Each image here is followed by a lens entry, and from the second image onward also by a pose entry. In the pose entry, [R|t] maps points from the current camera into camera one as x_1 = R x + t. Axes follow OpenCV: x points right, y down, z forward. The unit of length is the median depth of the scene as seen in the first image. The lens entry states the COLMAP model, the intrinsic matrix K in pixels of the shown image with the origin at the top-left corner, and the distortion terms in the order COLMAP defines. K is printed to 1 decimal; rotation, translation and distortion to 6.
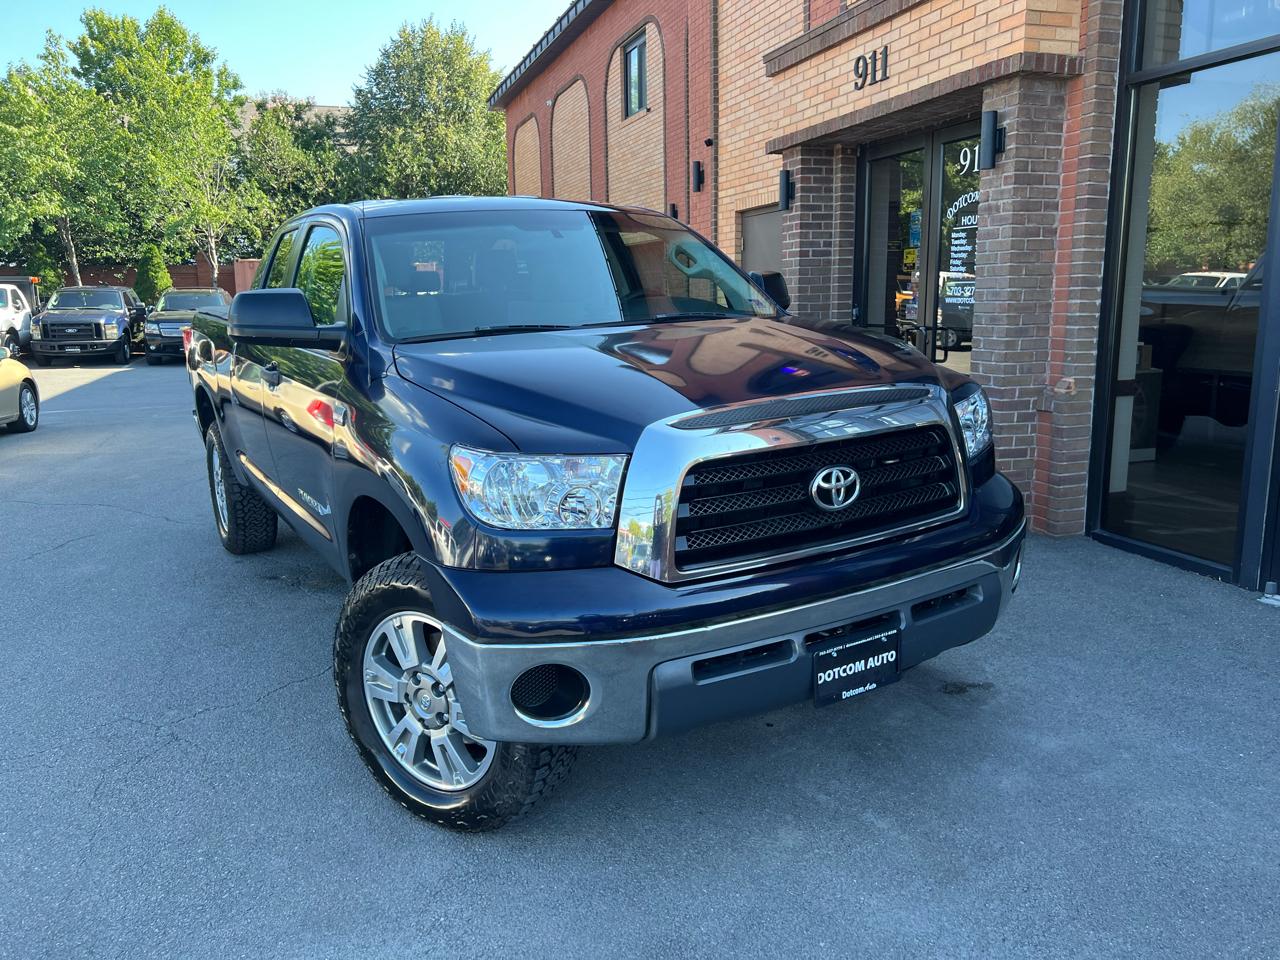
lens RADIAL K [[967.6, 0, 642.7], [0, 967.6, 479.7], [0, 0, 1]] dist [0.046822, -0.051183]
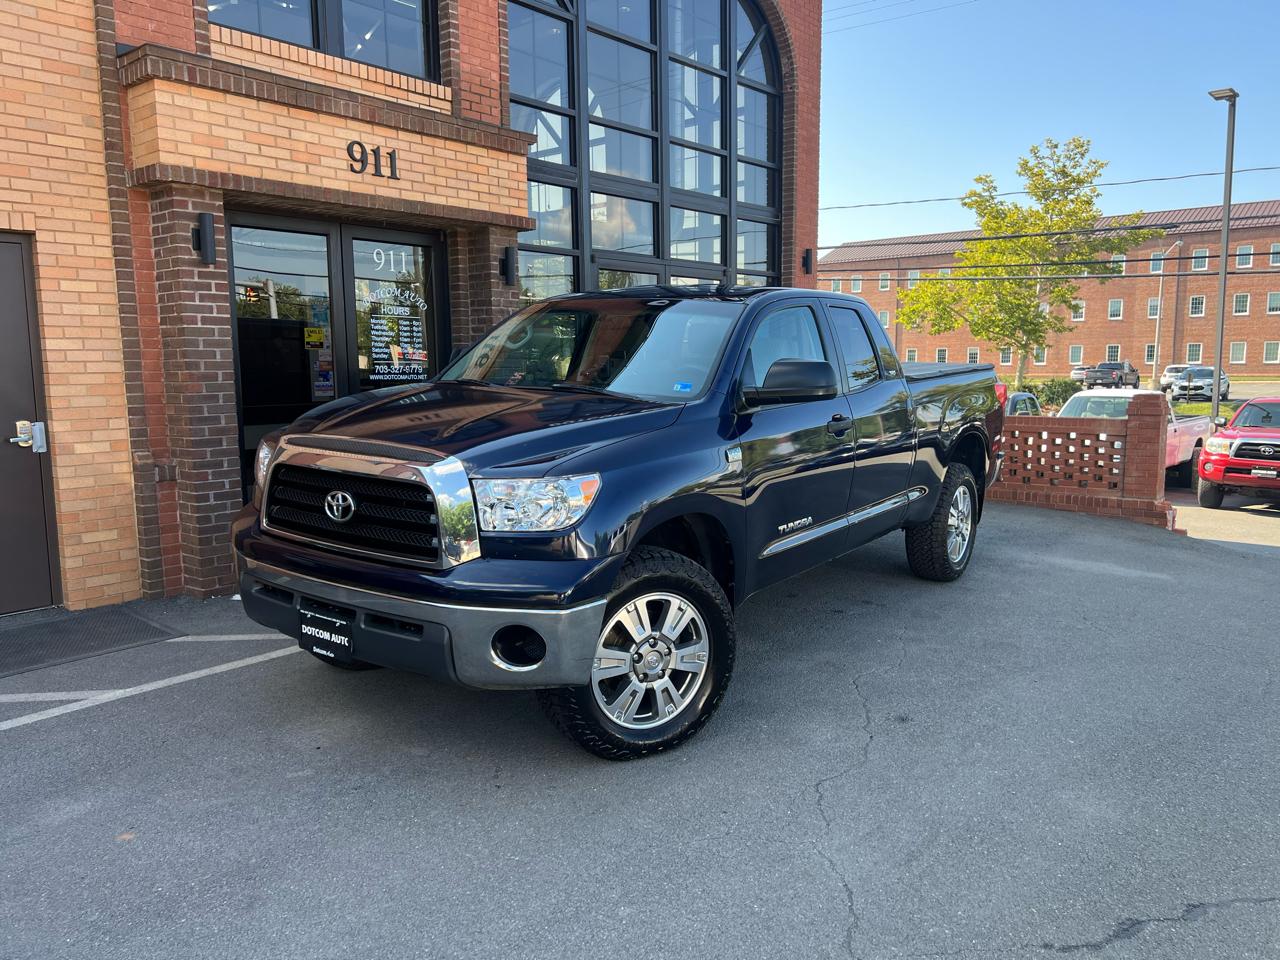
lens RADIAL K [[967.6, 0, 640.2], [0, 967.6, 482.4], [0, 0, 1]] dist [0.046822, -0.051183]
pose [[-0.508511, -0.084362, 0.856913, -0.868695], [0.177673, 0.963492, 0.200289, -0.250561], [-0.842526, 0.254100, -0.474957, 1.377796]]
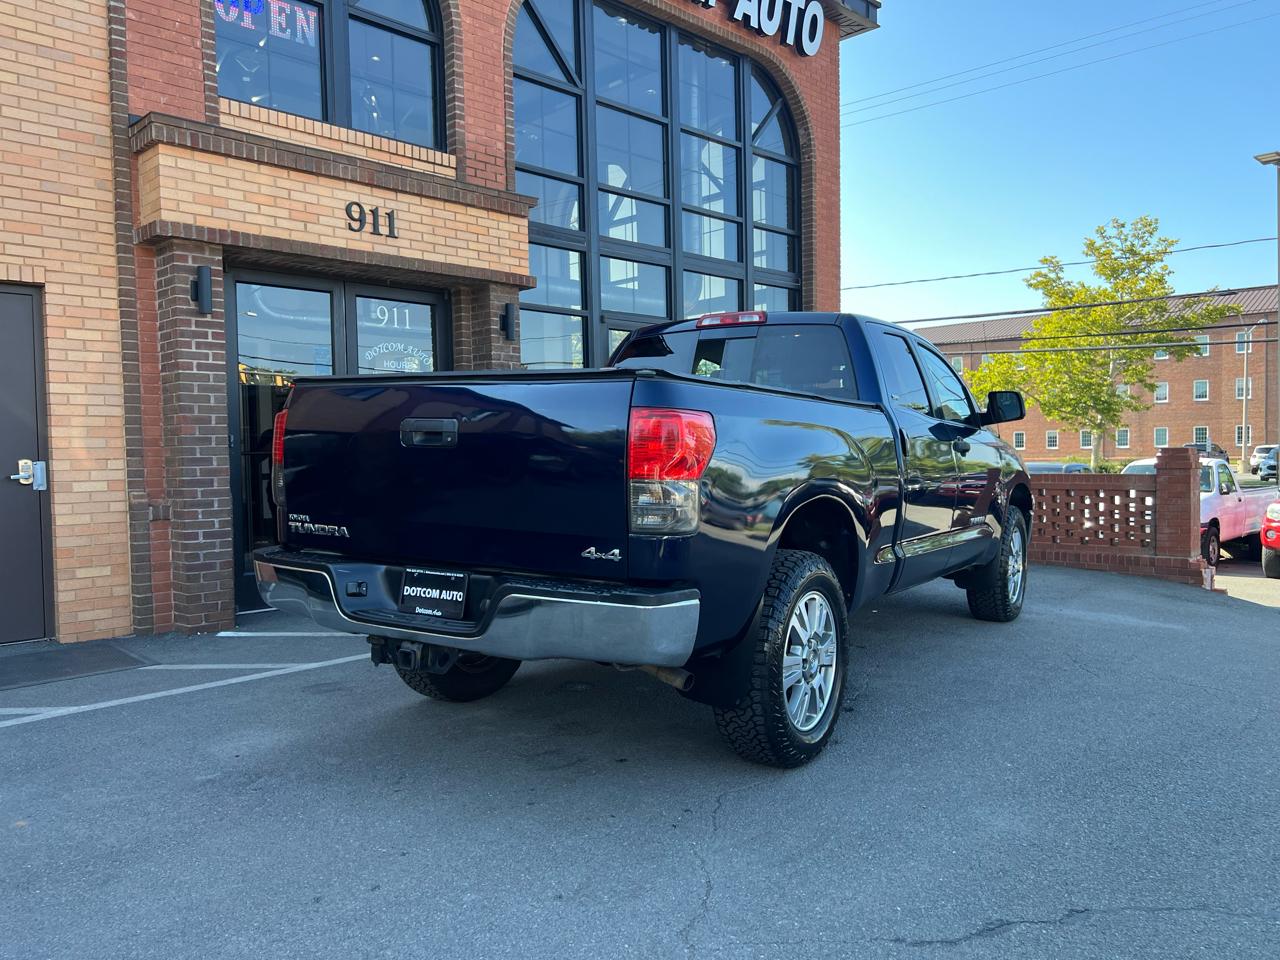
lens RADIAL K [[967.6, 0, 640.4], [0, 967.6, 486.4], [0, 0, 1]] dist [0.046822, -0.051183]
pose [[-0.437932, -0.005455, 0.898992, -0.923504], [0.191315, 0.976511, 0.099121, -0.179601], [-0.878416, 0.215399, -0.426602, 1.299481]]
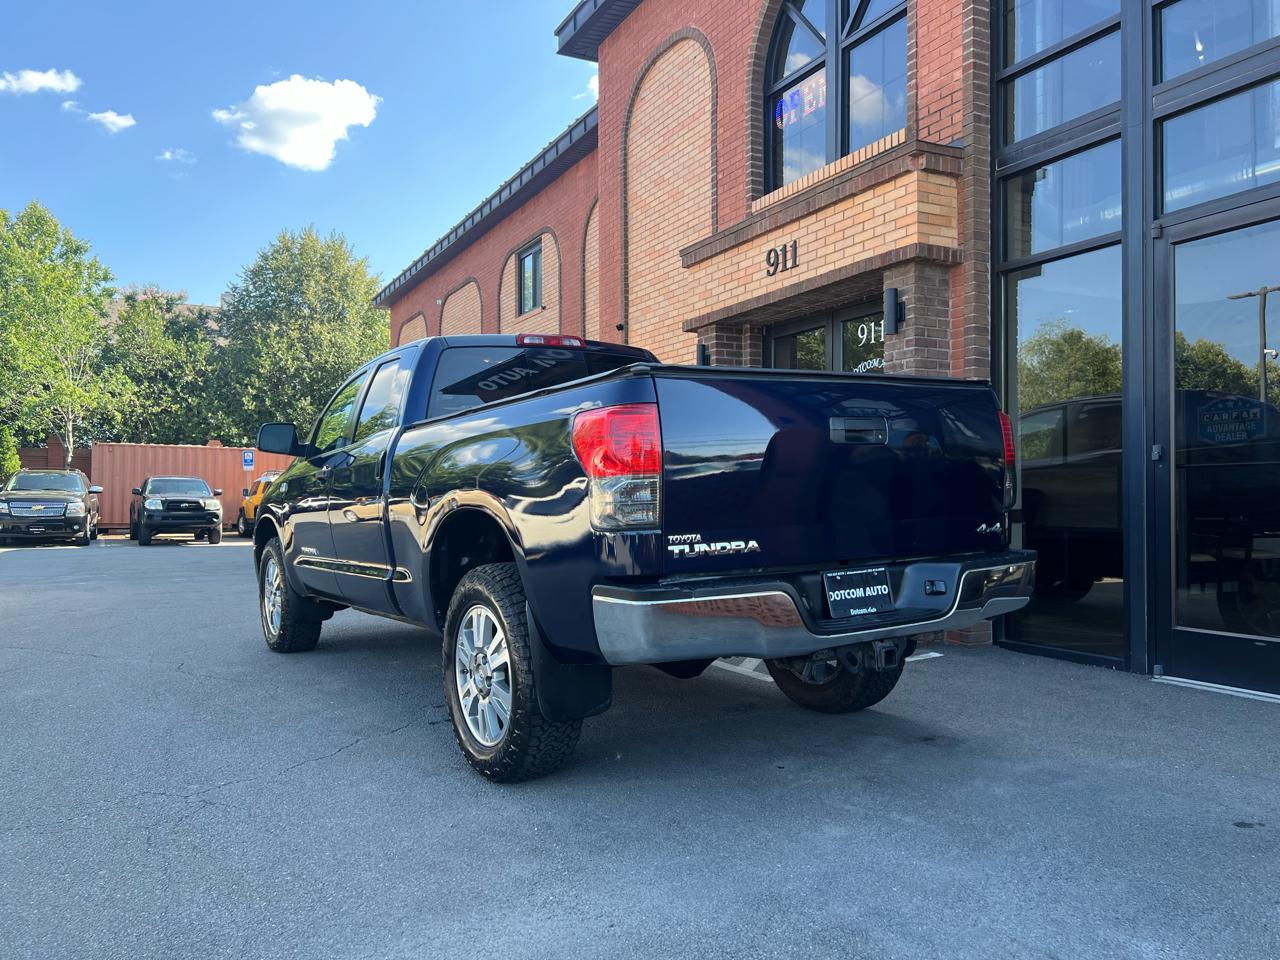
lens RADIAL K [[967.6, 0, 639.2], [0, 967.6, 488.3], [0, 0, 1]] dist [0.046822, -0.051183]
pose [[0.988810, 0.017078, 0.148201, -0.110643], [0.012872, 0.979953, -0.198812, 0.087341], [-0.148626, 0.198495, 0.968767, -0.065403]]
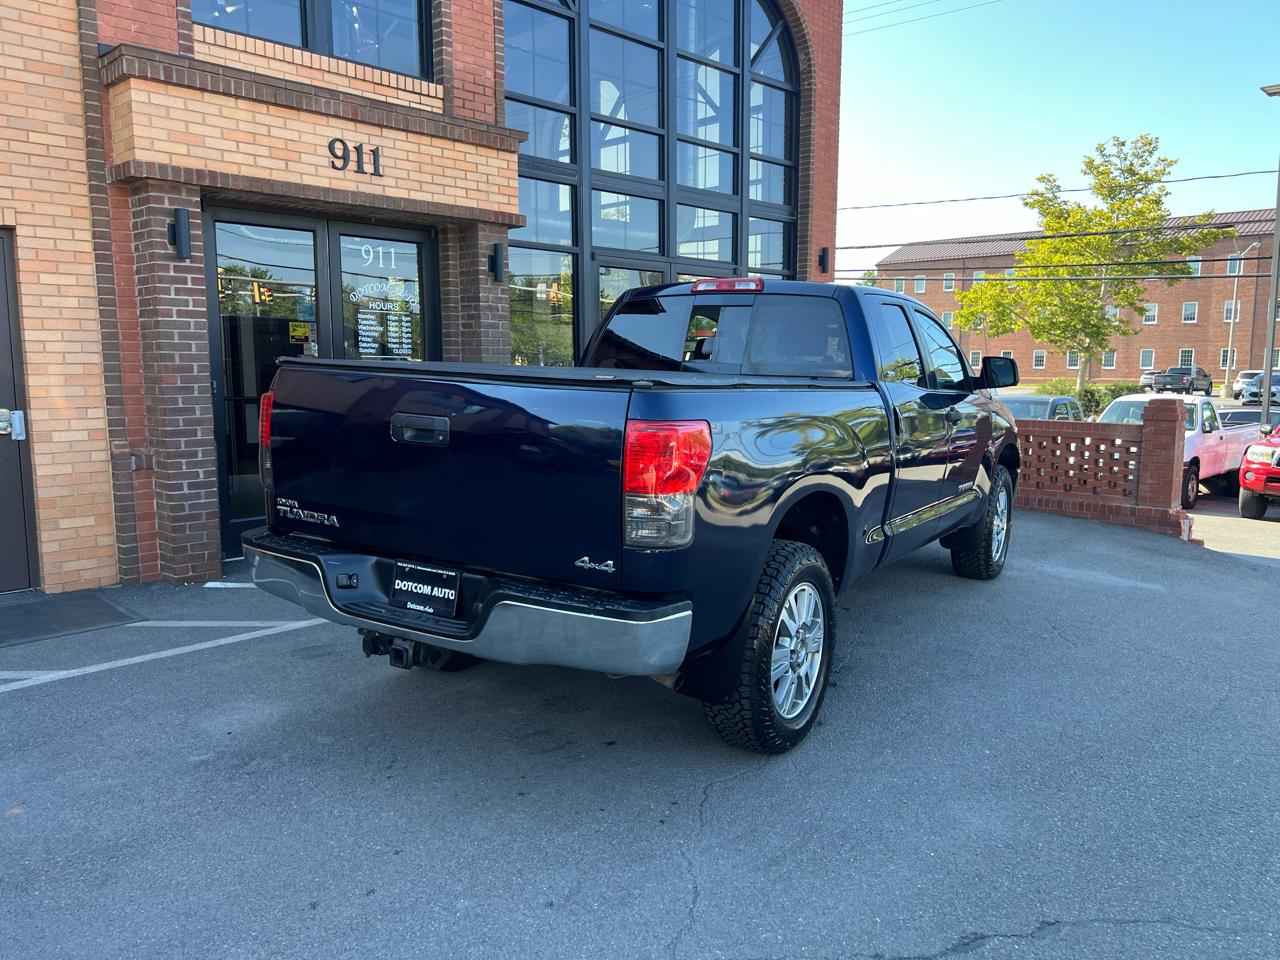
lens RADIAL K [[967.6, 0, 646.1], [0, 967.6, 483.5], [0, 0, 1]] dist [0.046822, -0.051183]
pose [[-0.455646, -0.094331, 0.885149, -0.915617], [0.171753, 0.966368, 0.191399, -0.230189], [-0.873434, 0.239237, -0.424120, 1.290313]]
